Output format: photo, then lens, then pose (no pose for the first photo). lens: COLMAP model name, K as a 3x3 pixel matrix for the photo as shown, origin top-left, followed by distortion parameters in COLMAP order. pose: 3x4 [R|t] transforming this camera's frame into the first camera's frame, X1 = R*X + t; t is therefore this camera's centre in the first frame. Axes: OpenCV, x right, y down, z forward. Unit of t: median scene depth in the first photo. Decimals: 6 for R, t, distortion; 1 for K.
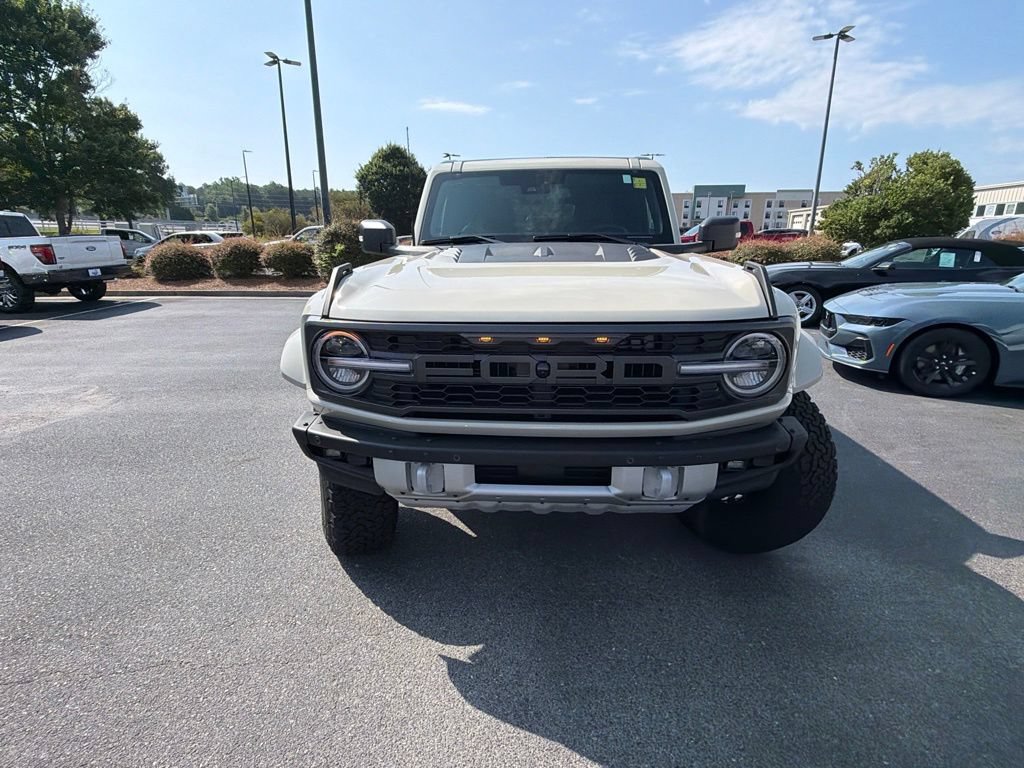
lens RADIAL K [[518.8, 0, 509.2], [0, 518.8, 390.1], [0, 0, 1]] dist [0.003776, -0.001669]
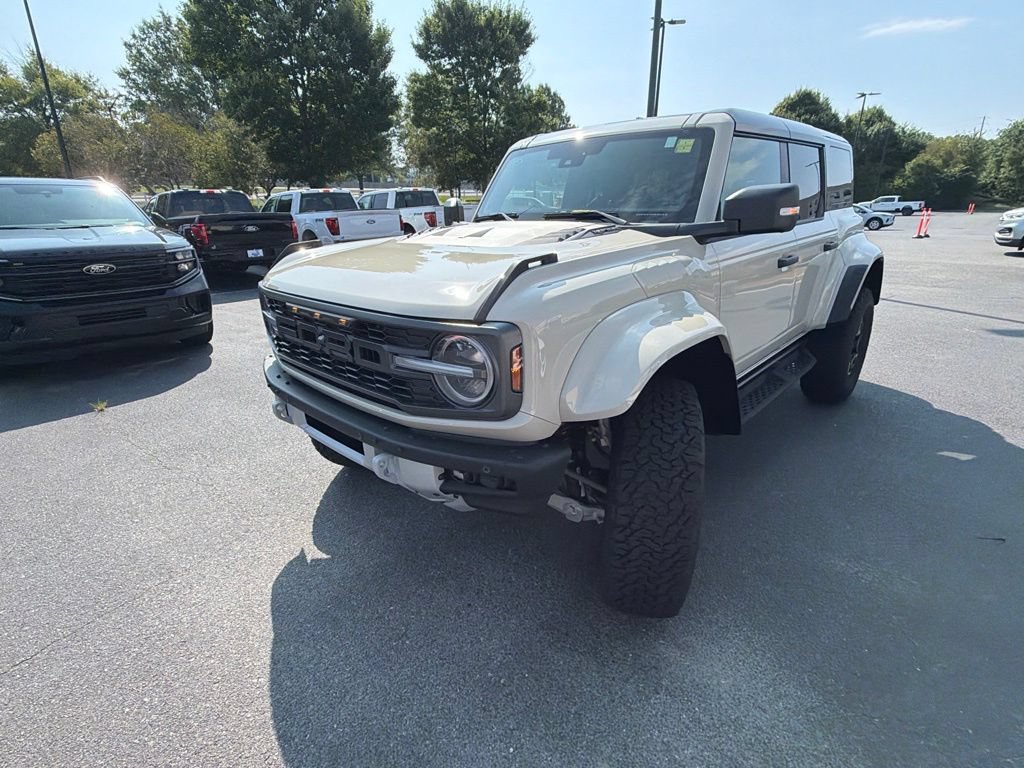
lens RADIAL K [[518.8, 0, 512.9], [0, 518.8, 390.0], [0, 0, 1]] dist [0.003776, -0.001669]
pose [[0.761763, 0.209396, -0.613083, 0.985456], [-0.167825, 0.977803, 0.125440, -0.128803], [0.625741, 0.007336, 0.779996, 0.316247]]
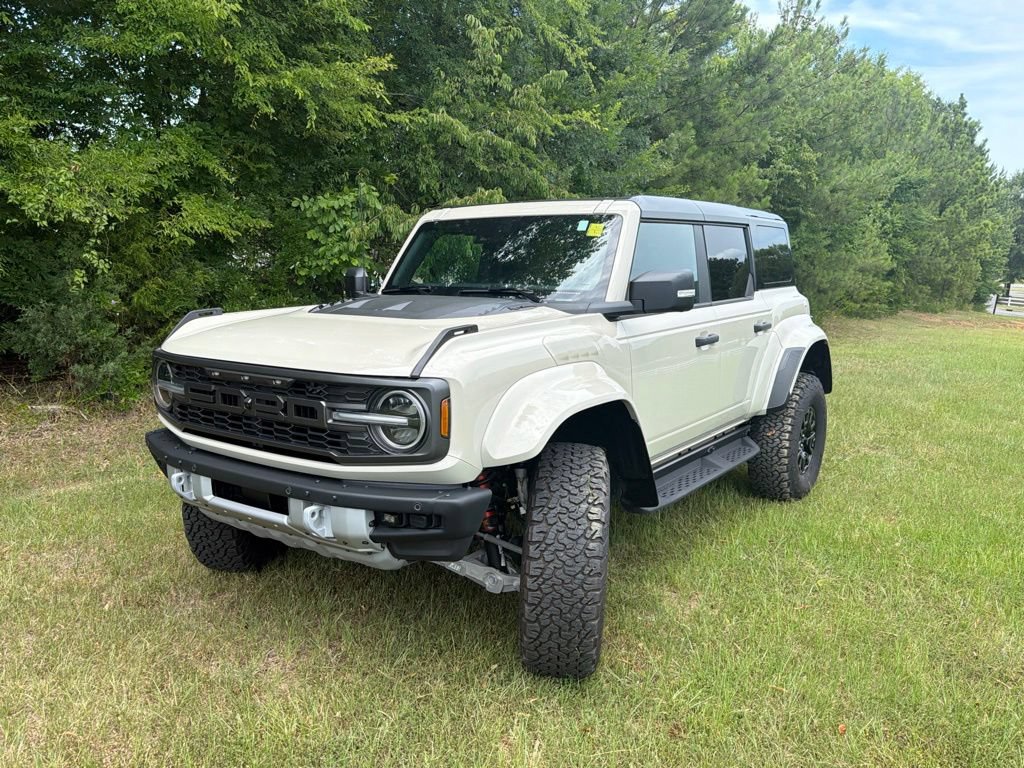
lens RADIAL K [[824.9, 0, 506.1], [0, 824.9, 386.4], [0, 0, 1]] dist [0.066925, -0.012891]
pose [[0.841732, 0.094805, -0.531506, 1.373588], [-0.167582, 0.981715, -0.090286, -0.002025], [0.513228, 0.165068, 0.842229, -0.265938]]
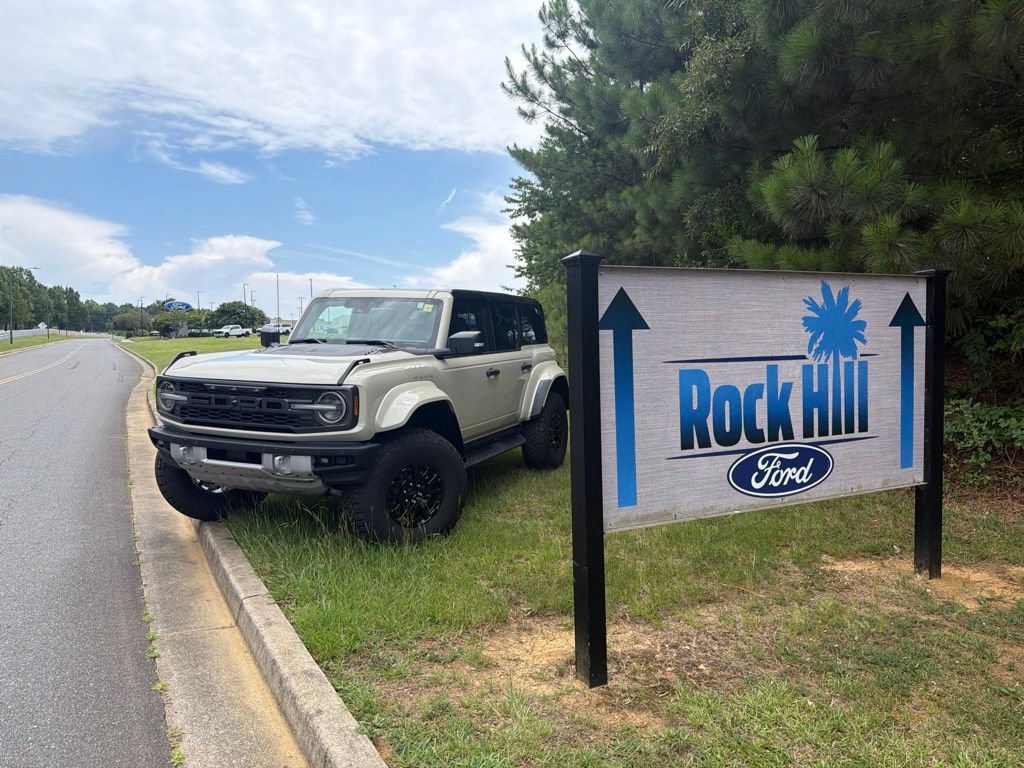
lens RADIAL K [[728.7, 0, 521.9], [0, 728.7, 387.0], [0, 0, 1]] dist [0.064886, -0.004616]
pose [[0.949816, 0.056675, -0.307633, 1.823231], [-0.119451, 0.974637, -0.189248, 0.284935], [0.289105, 0.216497, 0.932495, -1.275964]]
